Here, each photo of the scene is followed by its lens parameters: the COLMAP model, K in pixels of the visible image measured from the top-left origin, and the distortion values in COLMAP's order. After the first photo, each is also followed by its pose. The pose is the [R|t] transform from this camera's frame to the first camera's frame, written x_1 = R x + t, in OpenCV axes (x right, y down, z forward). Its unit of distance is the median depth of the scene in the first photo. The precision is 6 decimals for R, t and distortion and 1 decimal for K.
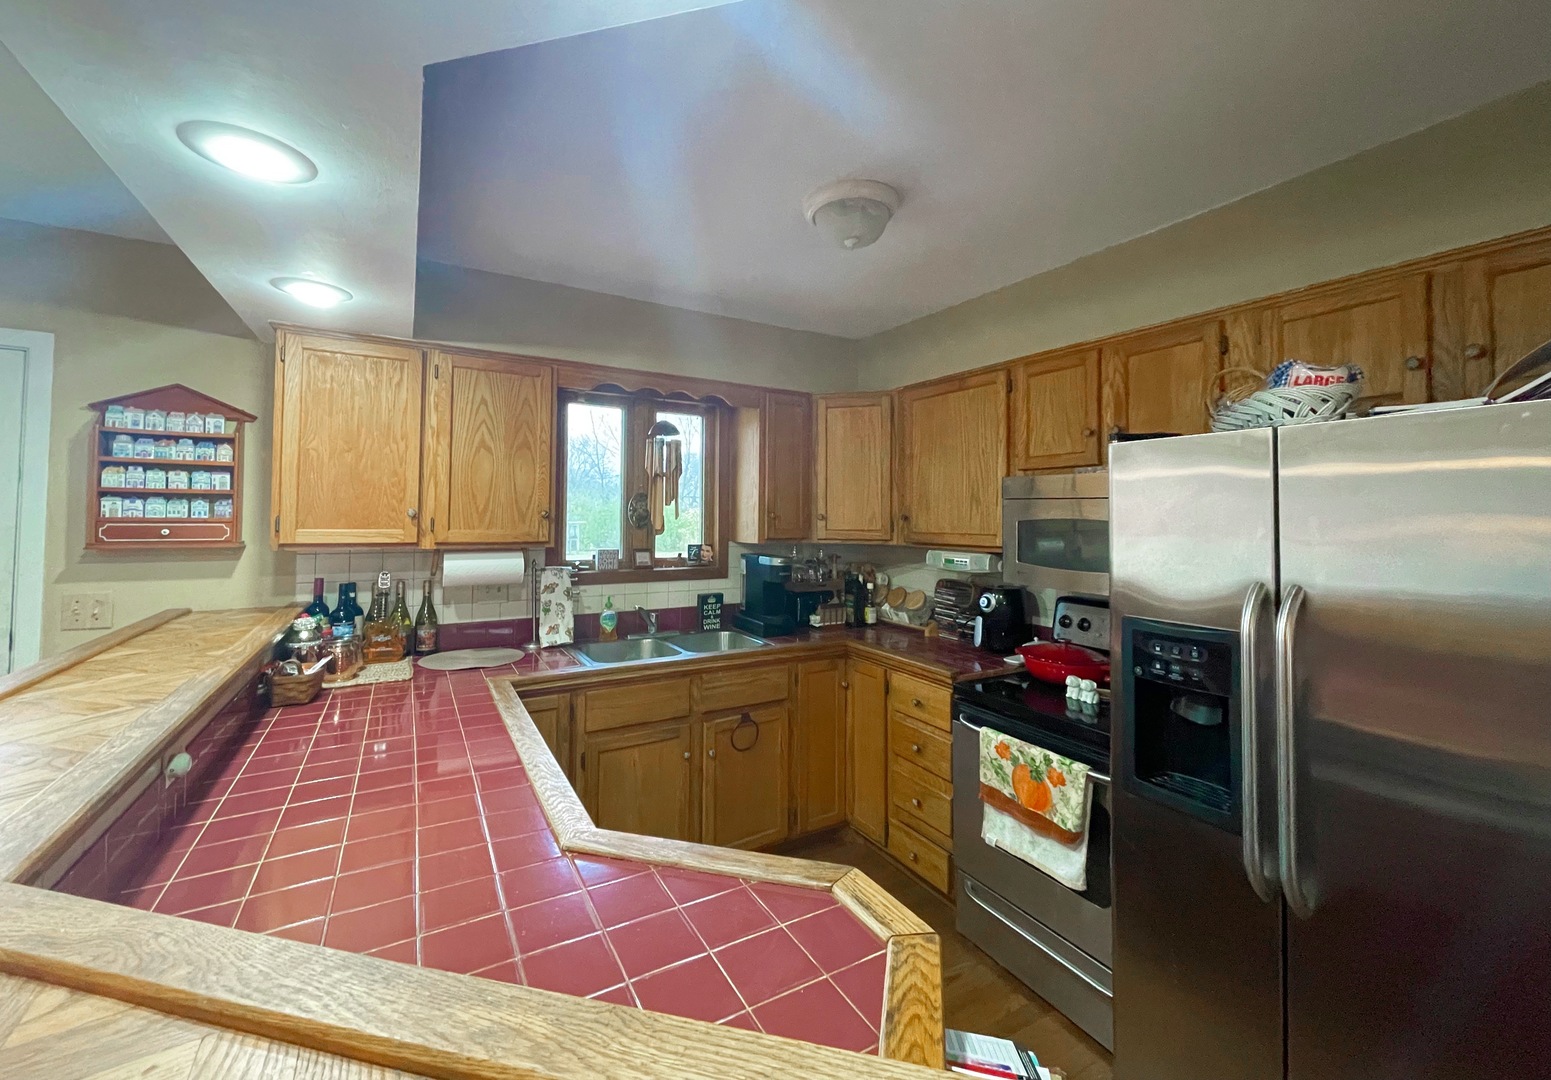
lens RADIAL K [[625.4, 0, 778.0], [0, 625.4, 494.0], [0, 0, 1]] dist [0.002450, 0.000181]
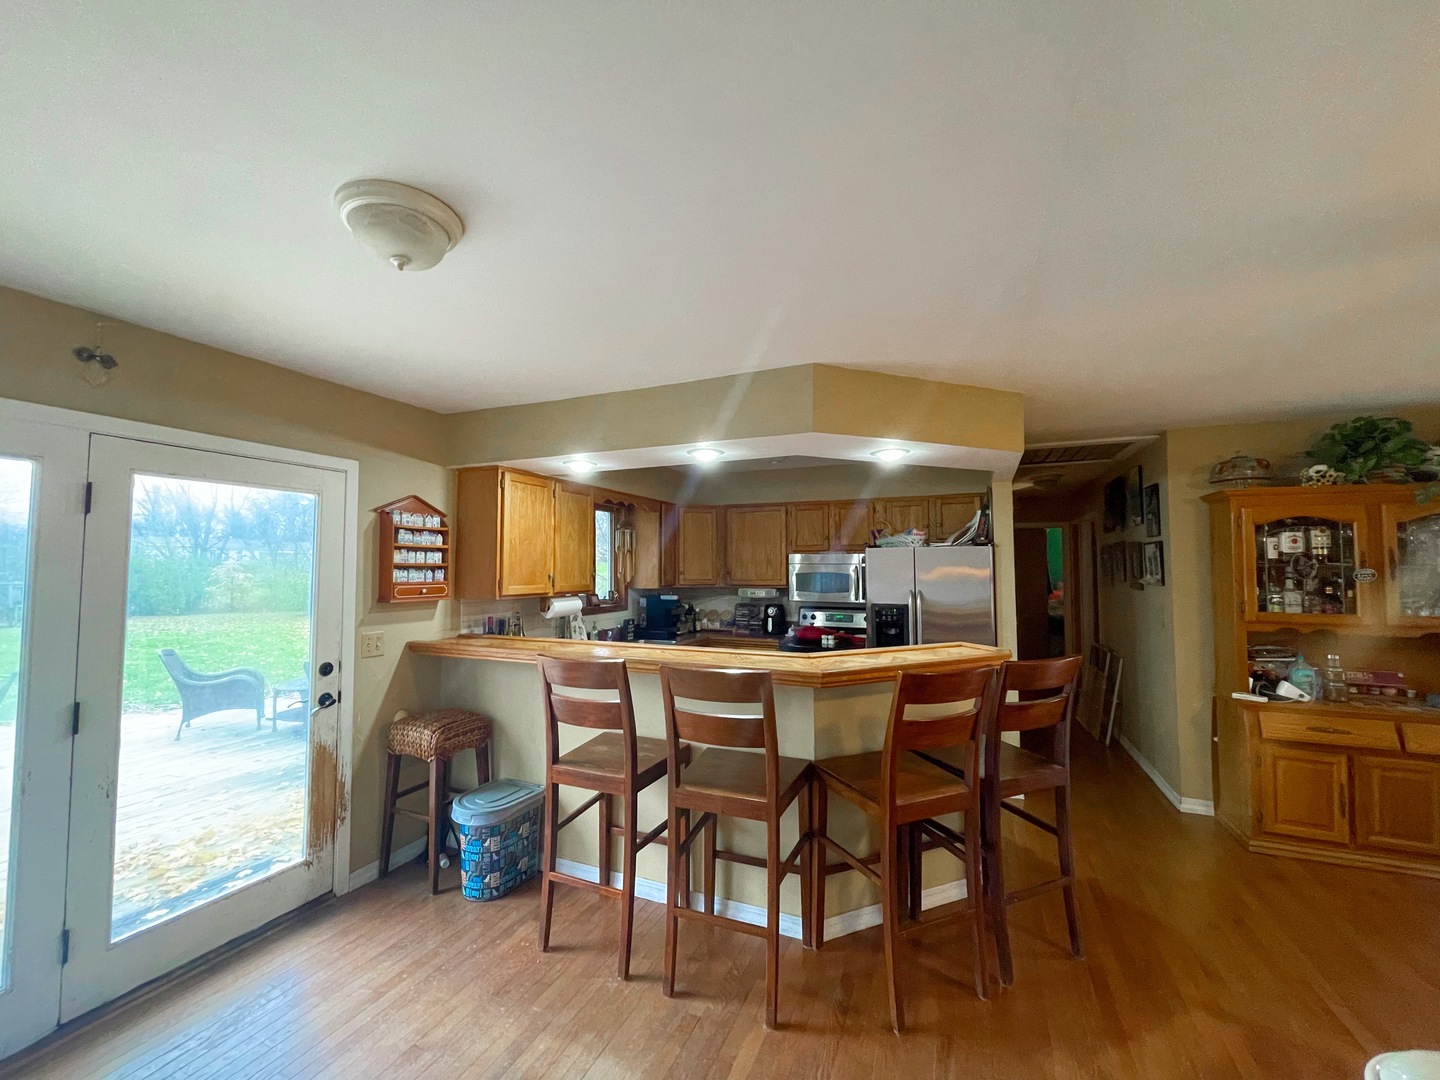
lens RADIAL K [[577.8, 0, 720.0], [0, 577.8, 540.0], [0, 0, 1]] dist [0.000829, -0.000122]
pose [[0.806474, 0.015530, 0.591065, -1.183352], [-0.011007, 0.999876, -0.011253, -0.056793], [-0.591167, 0.002570, 0.806545, -0.589215]]
